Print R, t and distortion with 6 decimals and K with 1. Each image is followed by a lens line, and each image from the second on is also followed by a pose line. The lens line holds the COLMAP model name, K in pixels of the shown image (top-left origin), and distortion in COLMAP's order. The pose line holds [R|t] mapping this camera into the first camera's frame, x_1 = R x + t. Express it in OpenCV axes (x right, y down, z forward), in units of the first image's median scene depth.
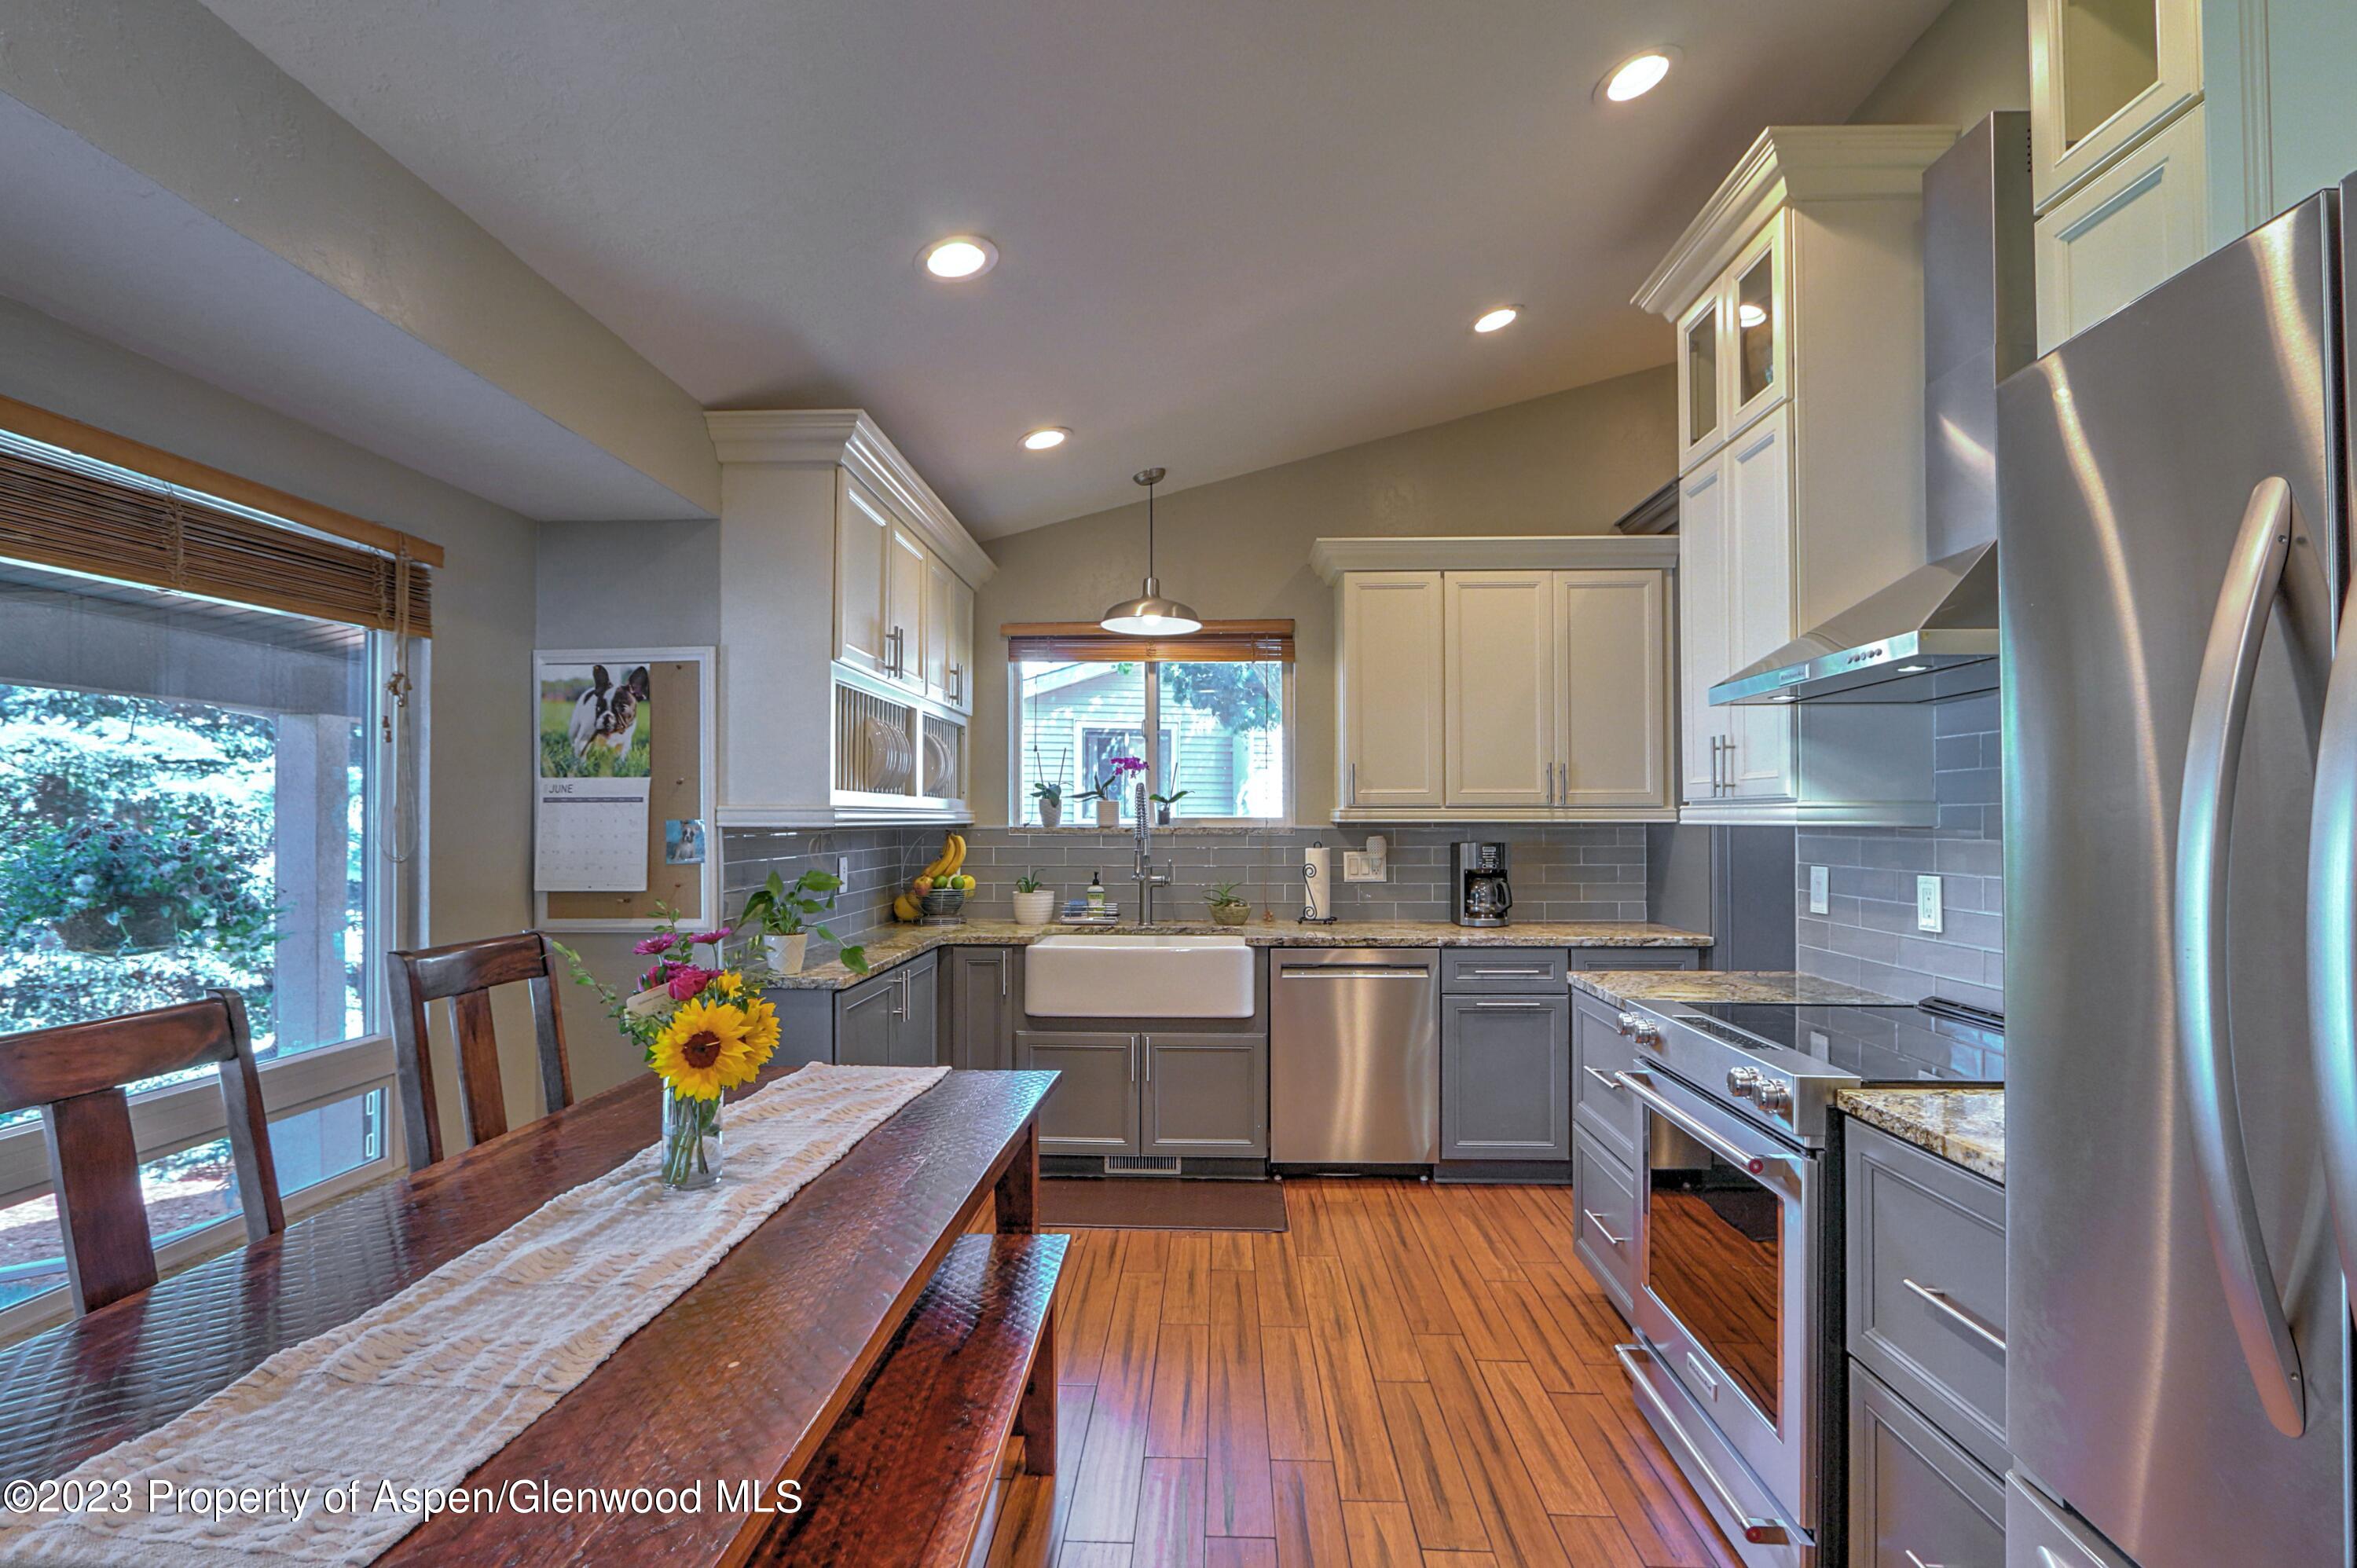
lens RADIAL K [[1094.2, 0, 1184.6], [0, 1094.2, 799.2], [0, 0, 1]] dist [-0.022494, 0.002301]
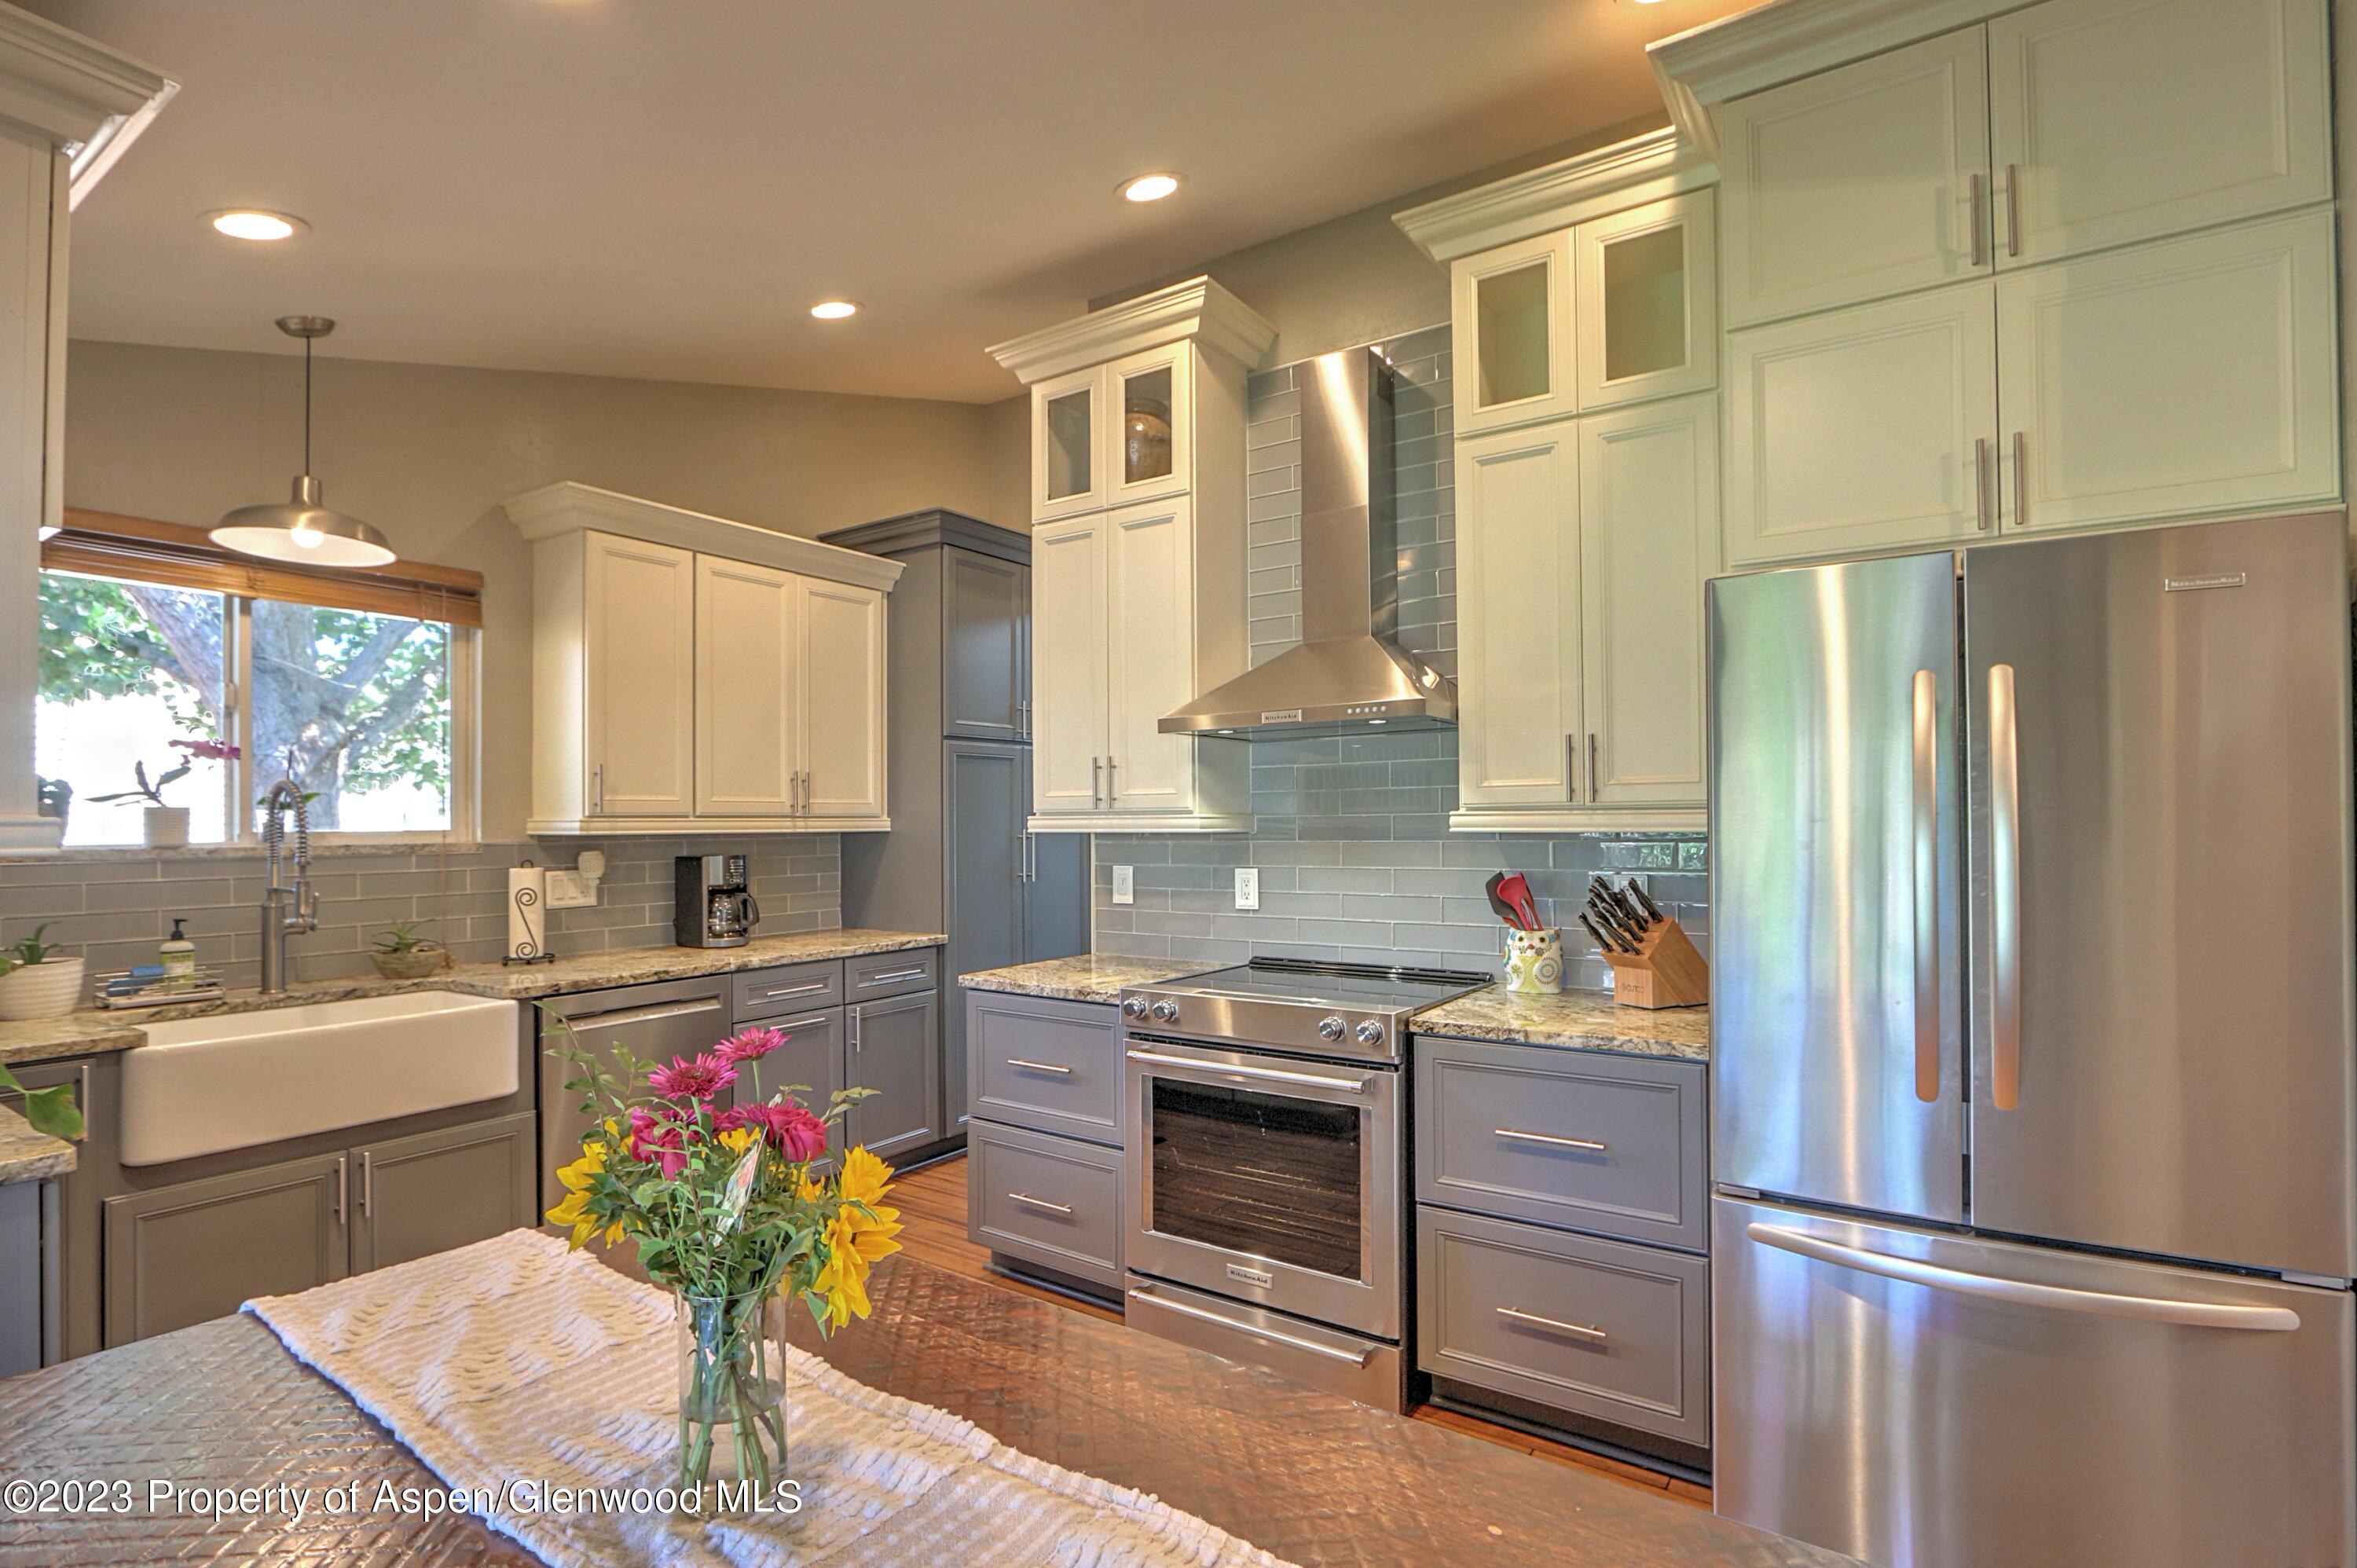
lens RADIAL K [[1094.2, 0, 1165.3], [0, 1094.2, 804.1], [0, 0, 1]] dist [-0.022494, 0.002301]
pose [[0.544049, 0.011107, 0.838980, -0.299536], [-0.007753, 0.999936, -0.008210, 0.001284], [-0.839017, -0.002038, 0.544101, 0.193885]]
